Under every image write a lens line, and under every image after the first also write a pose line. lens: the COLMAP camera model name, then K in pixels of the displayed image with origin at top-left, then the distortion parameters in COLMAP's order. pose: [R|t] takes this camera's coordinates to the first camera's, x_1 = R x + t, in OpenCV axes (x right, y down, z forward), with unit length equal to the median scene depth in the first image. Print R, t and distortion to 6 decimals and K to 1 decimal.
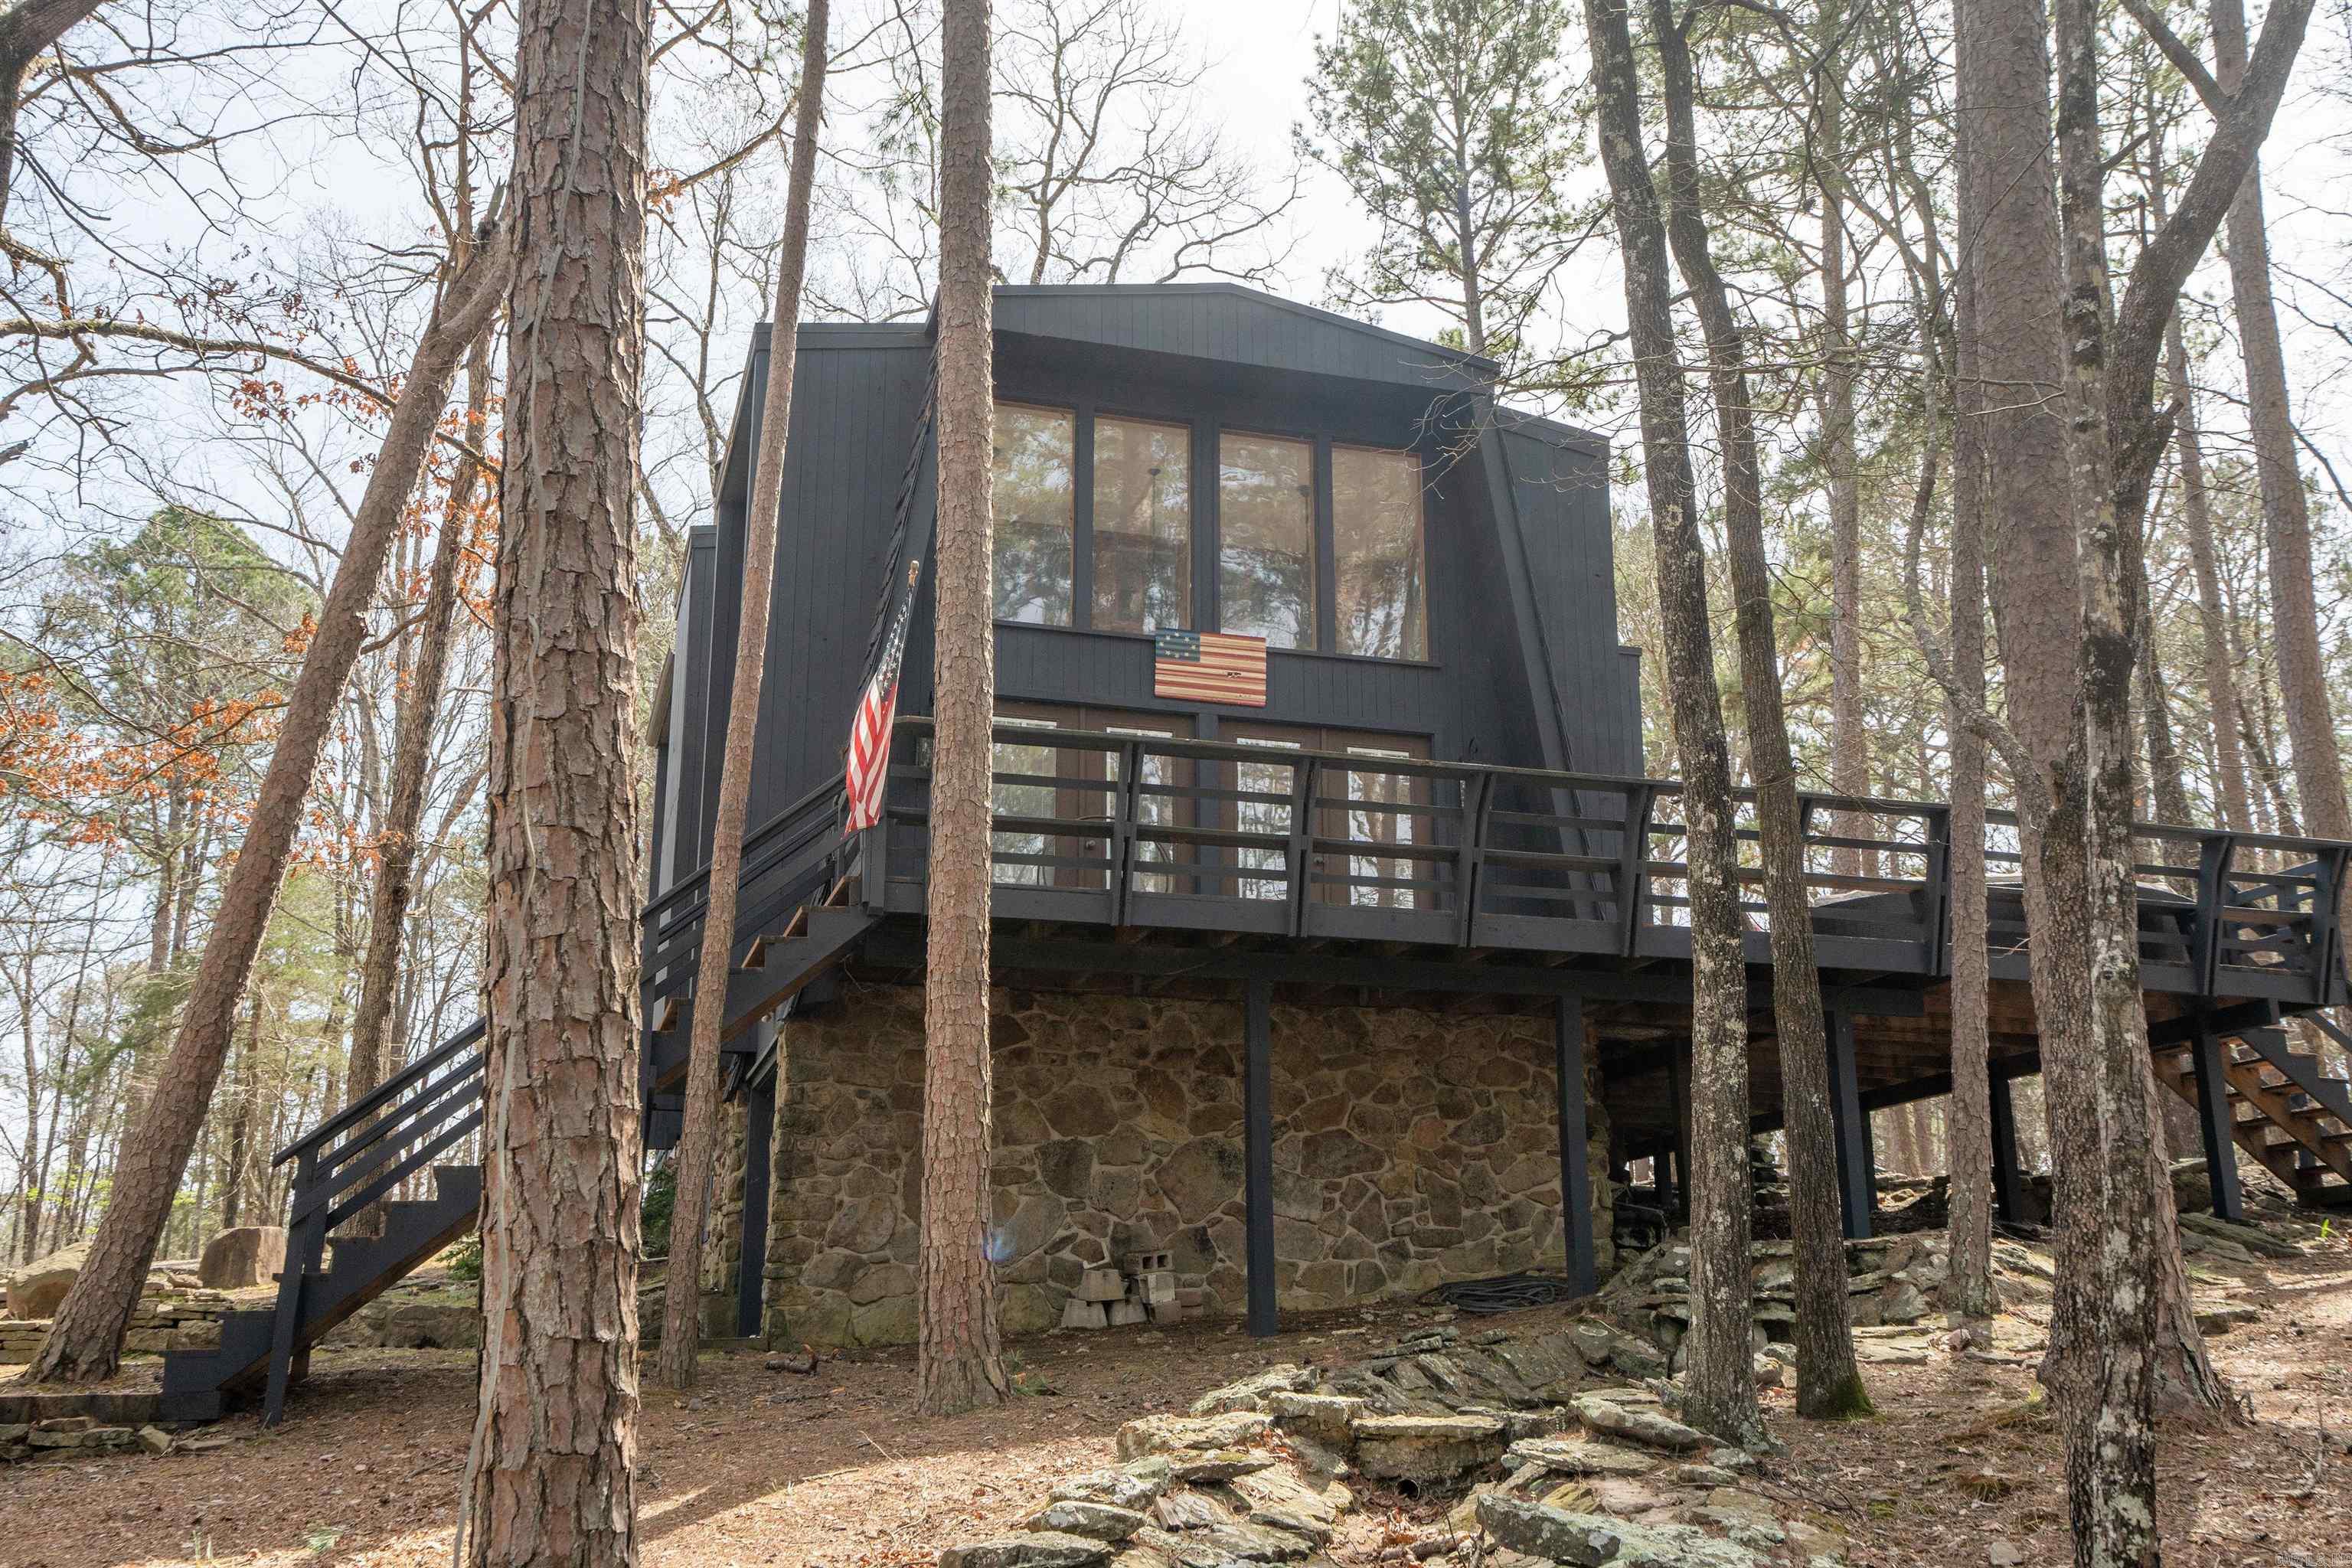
lens RADIAL K [[2221.4, 0, 1176.0], [0, 2221.4, 784.0], [0, 0, 1]] dist [0.013144, 0.074020]
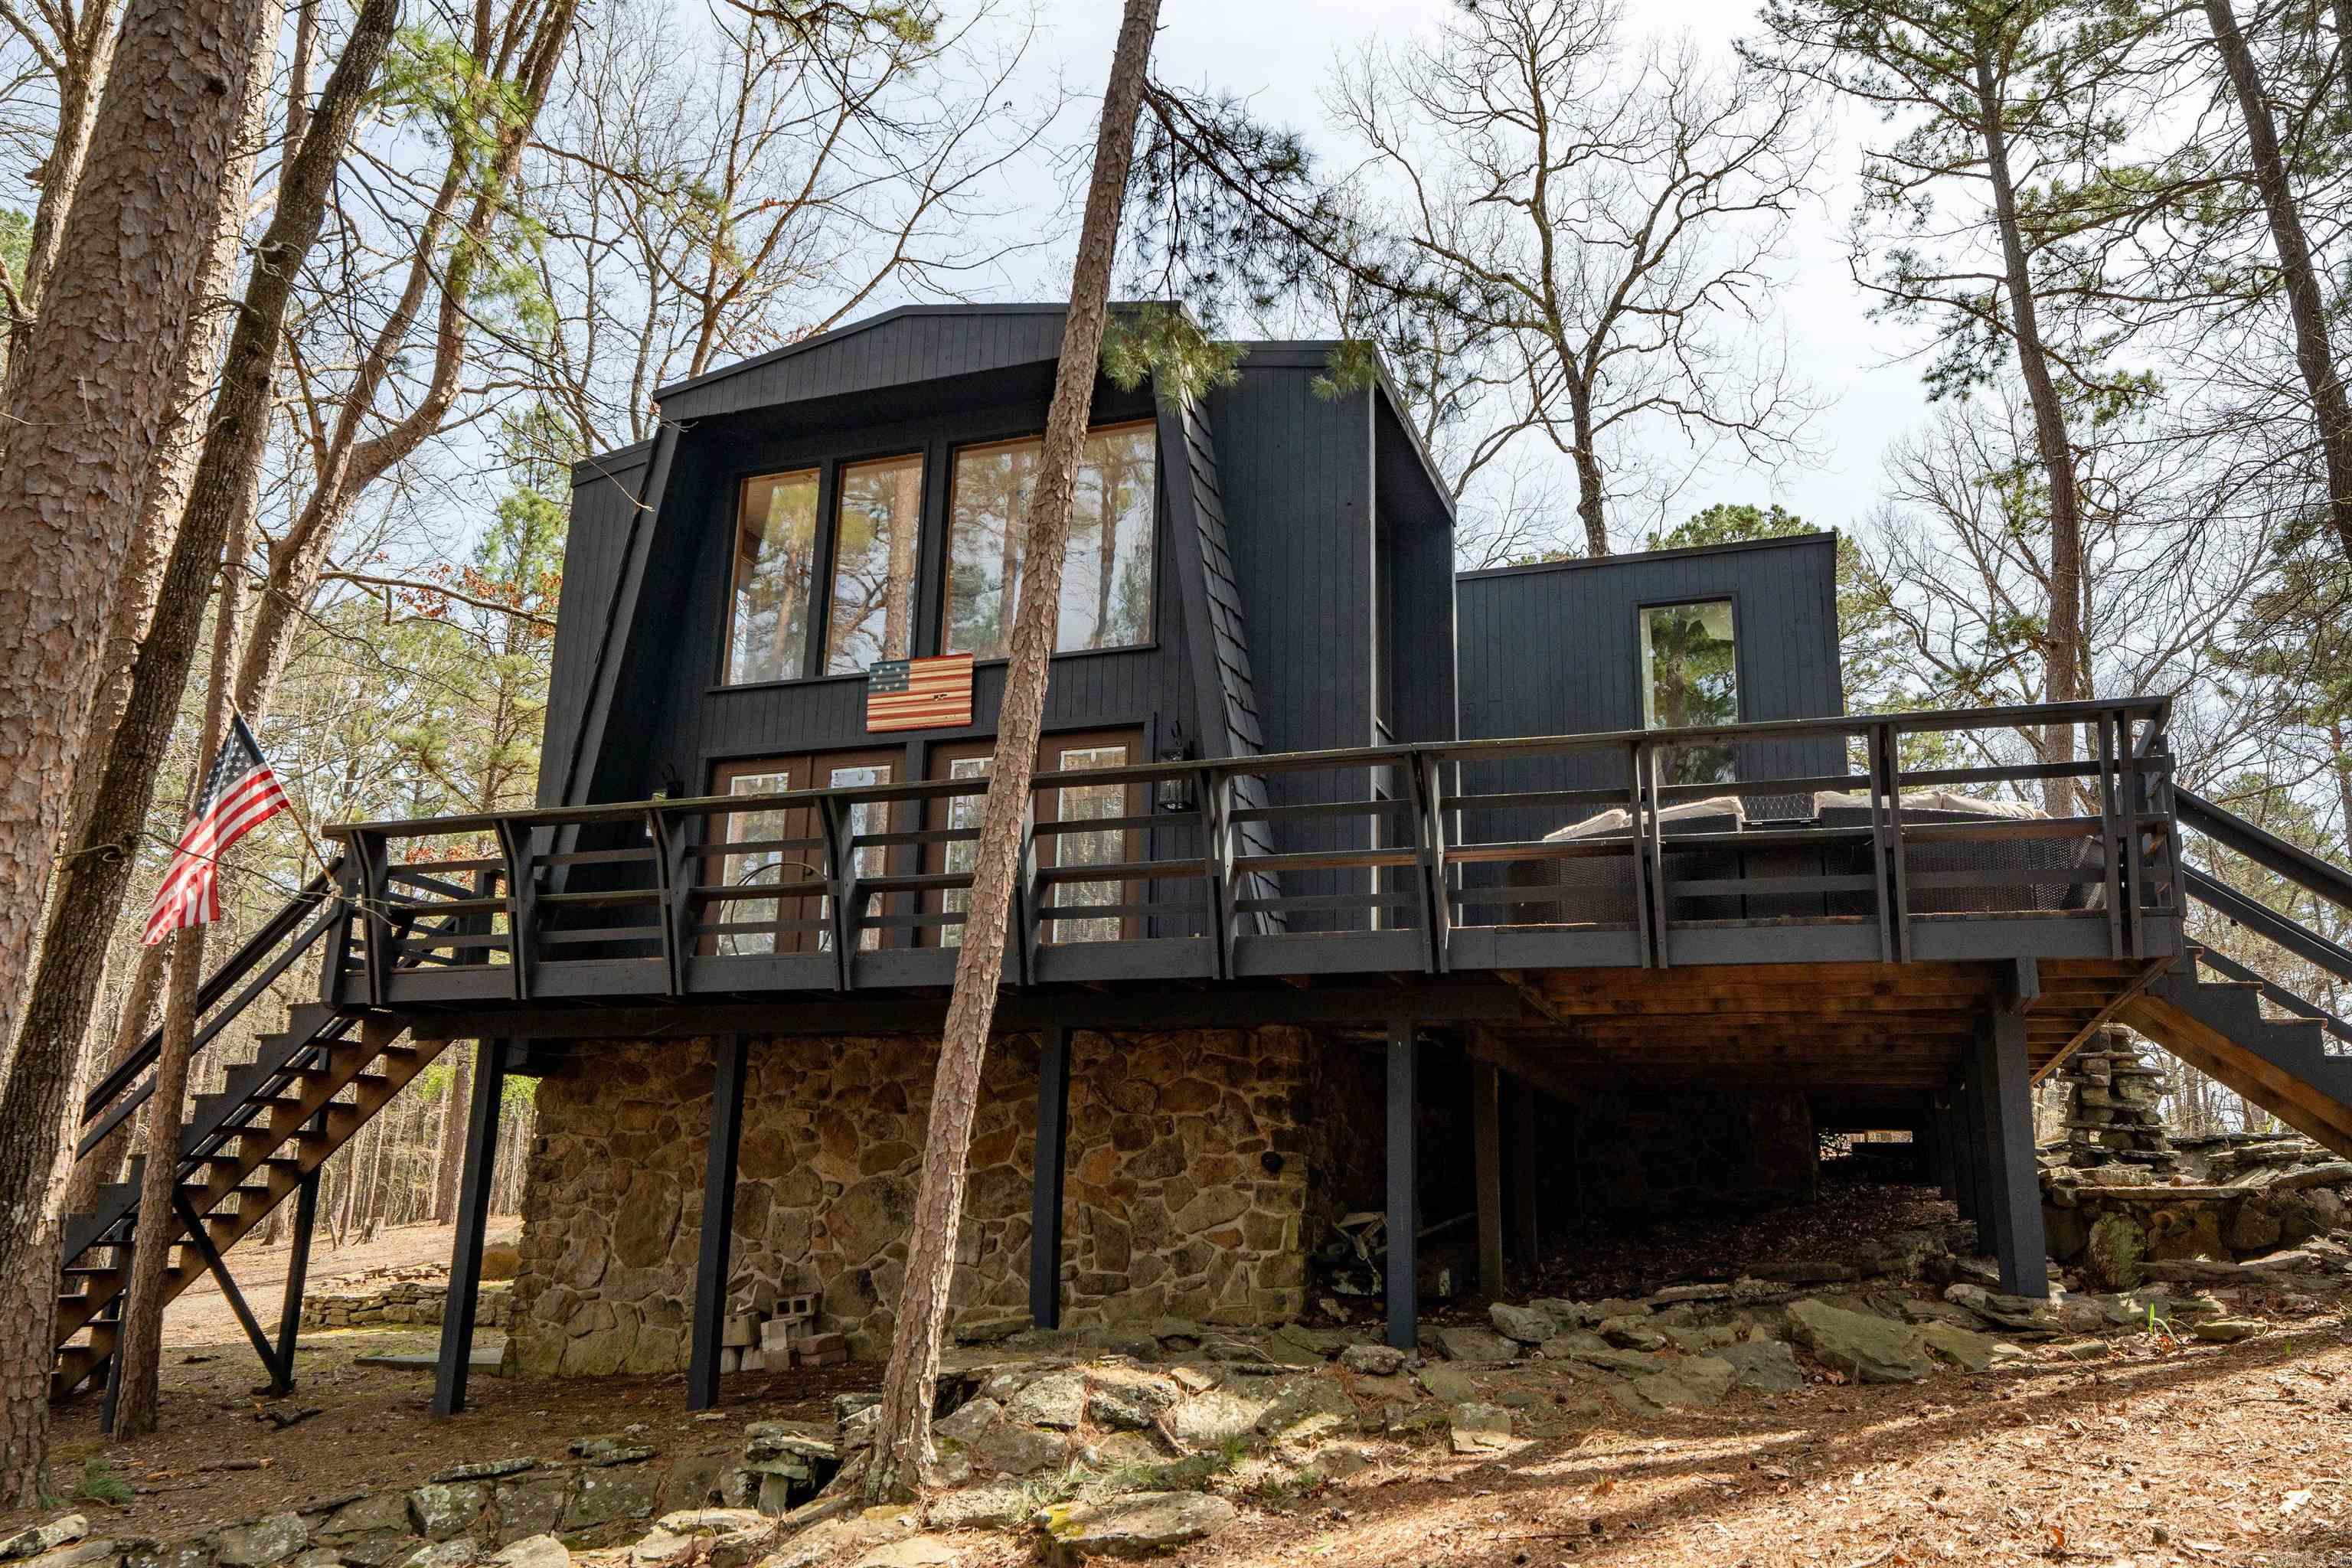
lens RADIAL K [[1762.9, 0, 1176.0], [0, 1762.9, 784.0], [0, 0, 1]] dist [-0.008094, -0.001216]
pose [[0.795712, -0.127104, -0.592188, 0.585420], [0.141207, 0.989720, -0.022691, 0.022134], [0.588984, -0.065565, 0.805480, 0.444223]]
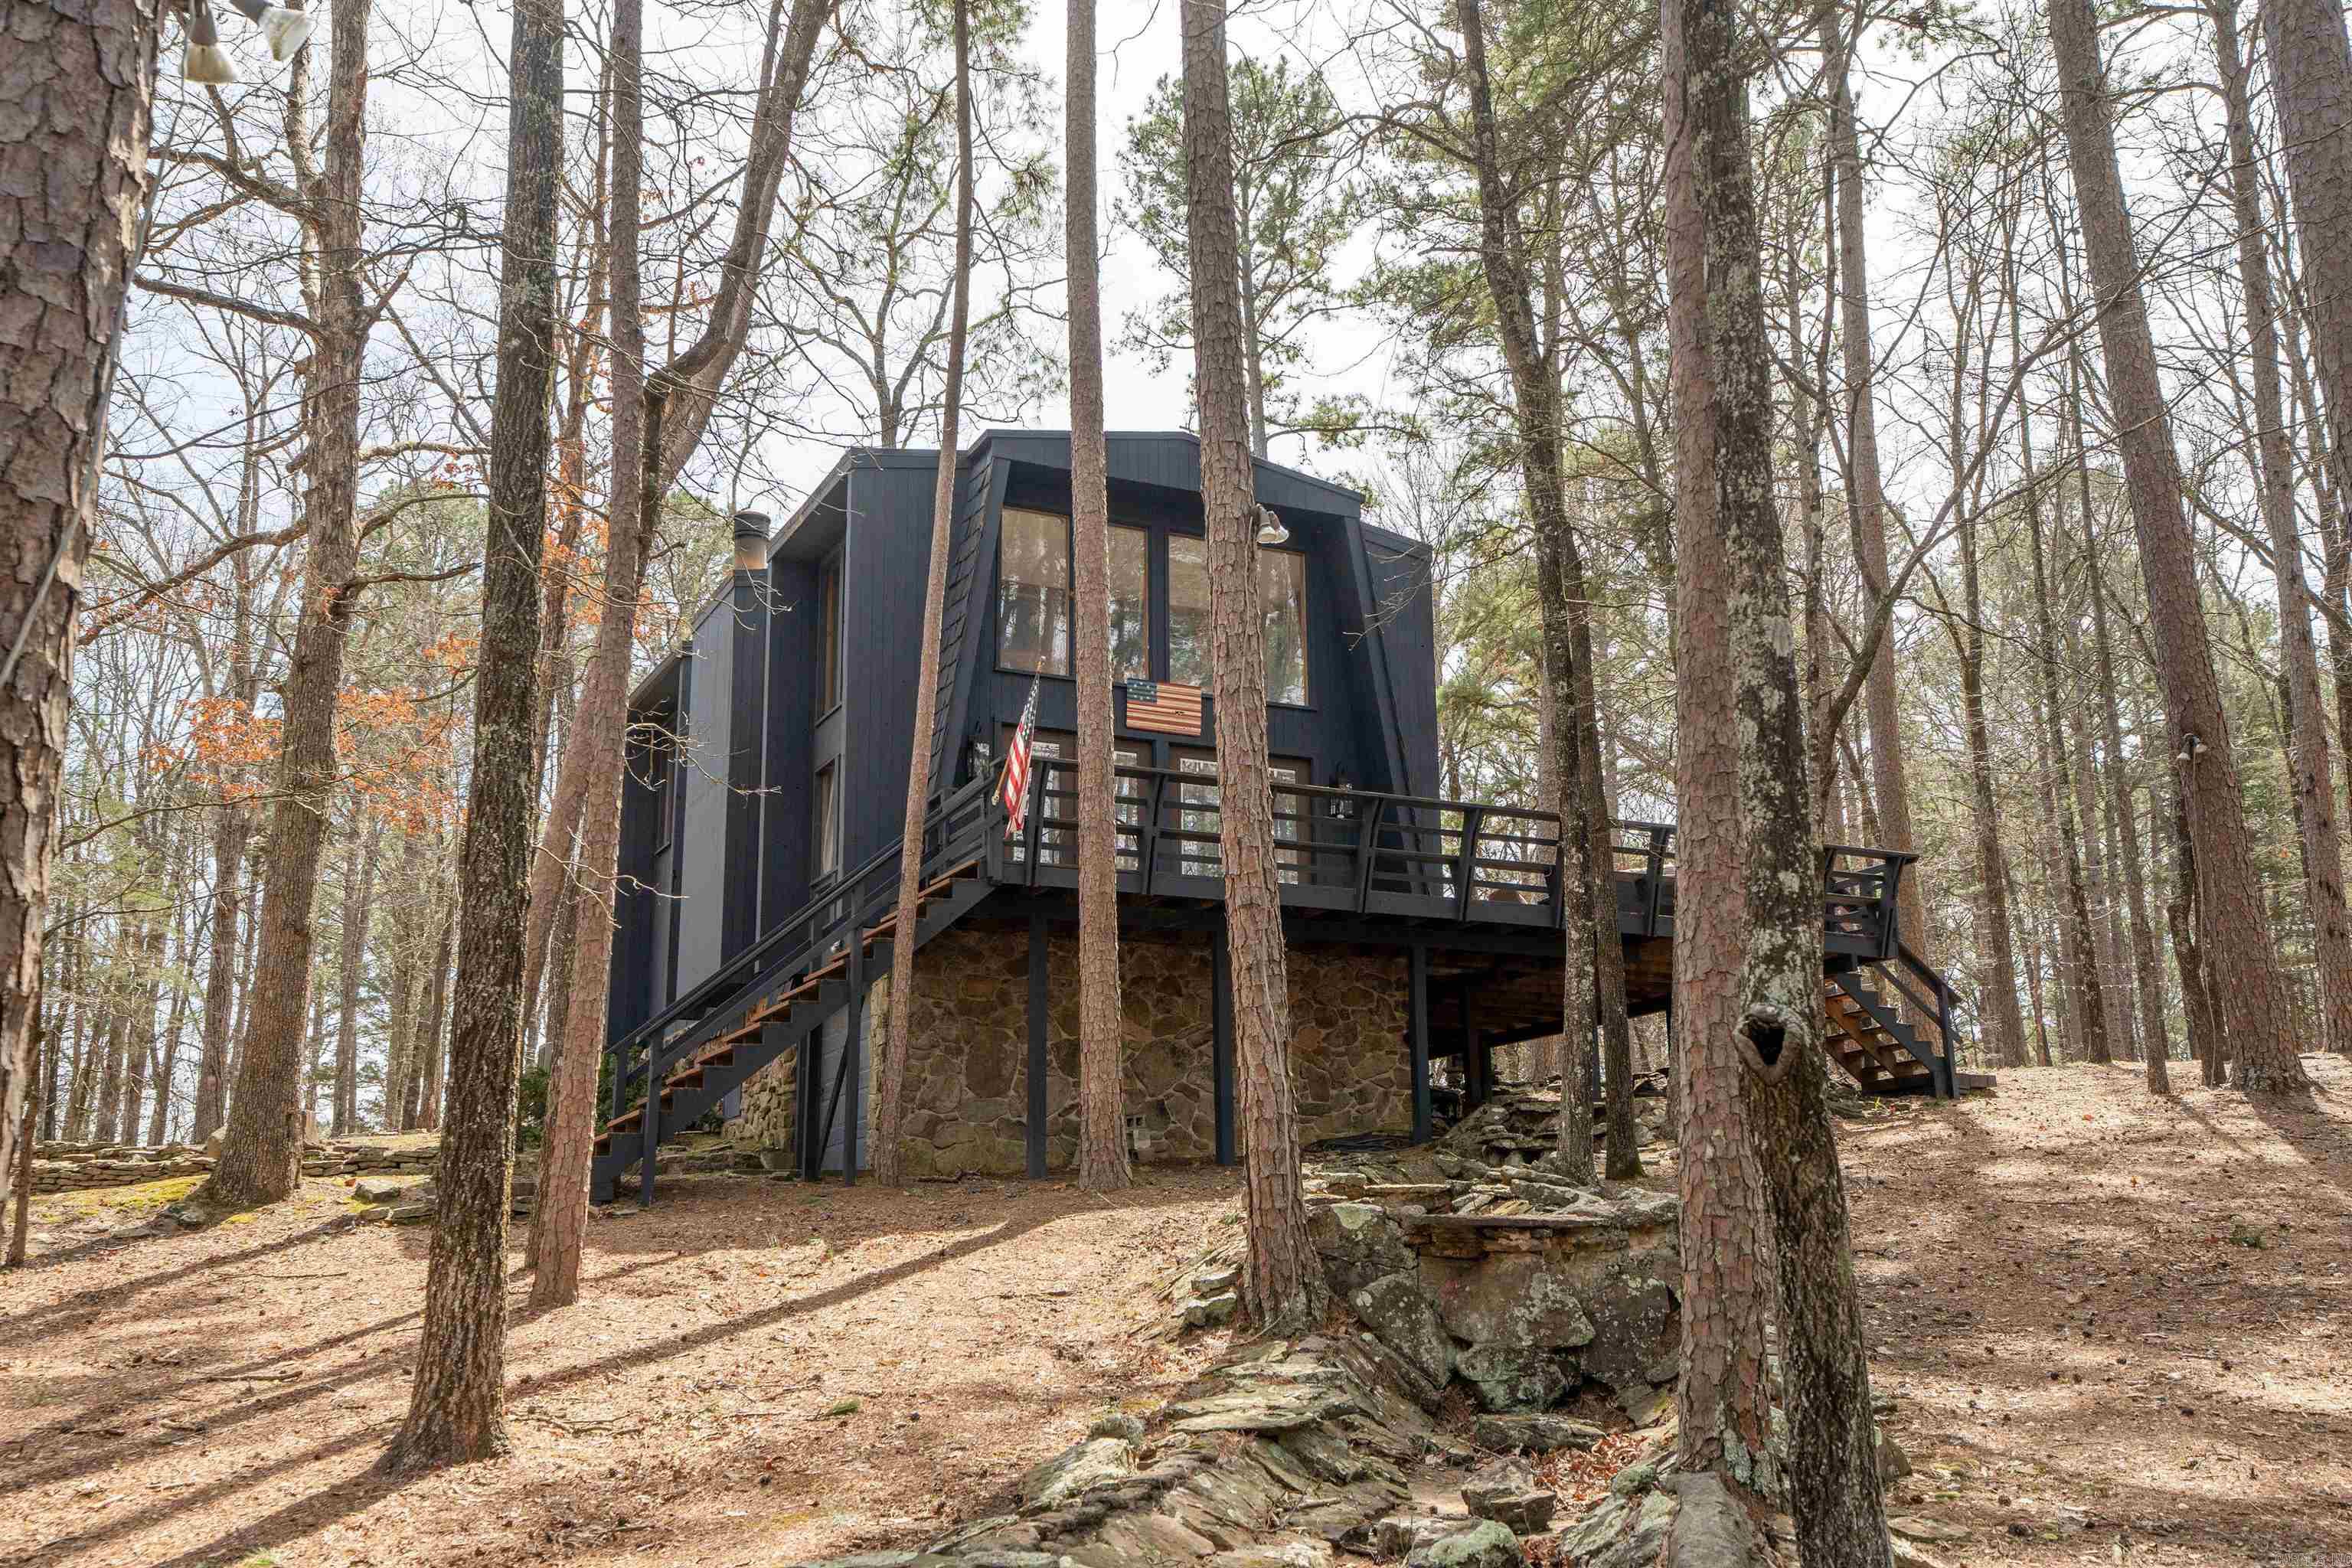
lens RADIAL K [[2314.3, 0, 1176.0], [0, 2314.3, 784.0], [0, 0, 1]] dist [0.001655, 0.004082]
pose [[0.985284, 0.030531, 0.168174, -0.228963], [-0.036093, 0.998895, 0.030116, -0.049972], [-0.167069, -0.035742, 0.985297, -0.461973]]
